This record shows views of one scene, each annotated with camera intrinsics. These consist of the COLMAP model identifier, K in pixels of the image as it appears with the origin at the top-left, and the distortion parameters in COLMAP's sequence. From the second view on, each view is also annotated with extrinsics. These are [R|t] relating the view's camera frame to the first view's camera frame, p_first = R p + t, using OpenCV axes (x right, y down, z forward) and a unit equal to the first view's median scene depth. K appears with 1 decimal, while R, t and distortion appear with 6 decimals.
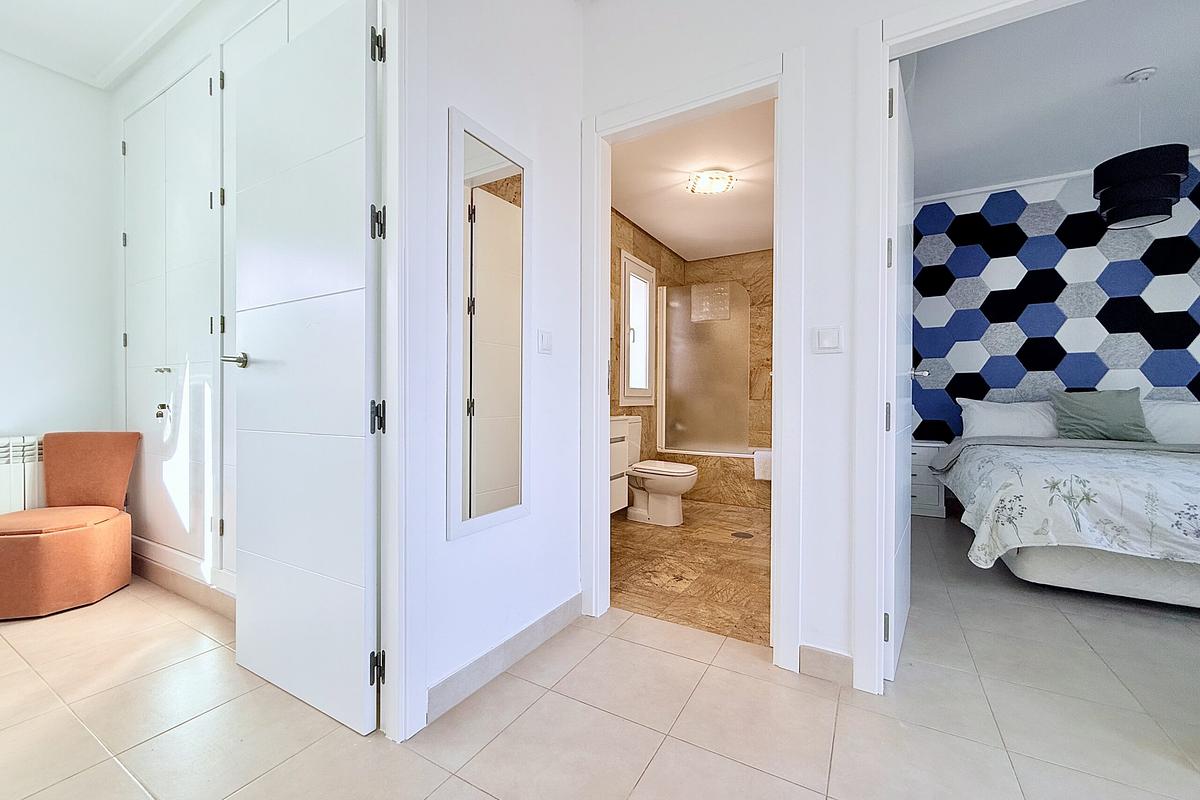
lens RADIAL K [[479.3, 0, 602.4], [0, 479.3, 398.5], [0, 0, 1]] dist [-0.002724, 0.000995]
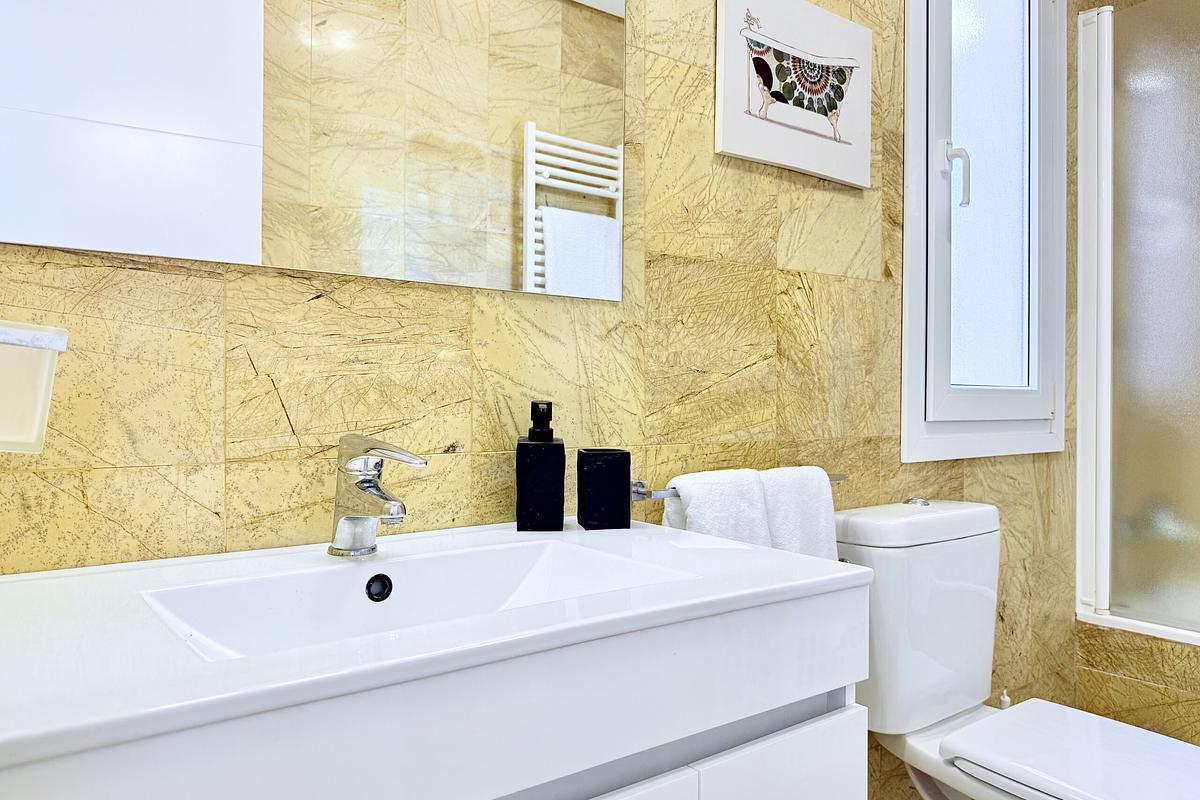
lens RADIAL K [[890.1, 0, 602.0], [0, 890.1, 401.0], [0, 0, 1]] dist [0.065199, -0.033365]
pose [[0.931511, -0.003368, -0.363698, 0.051911], [0.001373, 0.999983, -0.005742, -0.011315], [0.363711, 0.004849, 0.931499, 0.435045]]
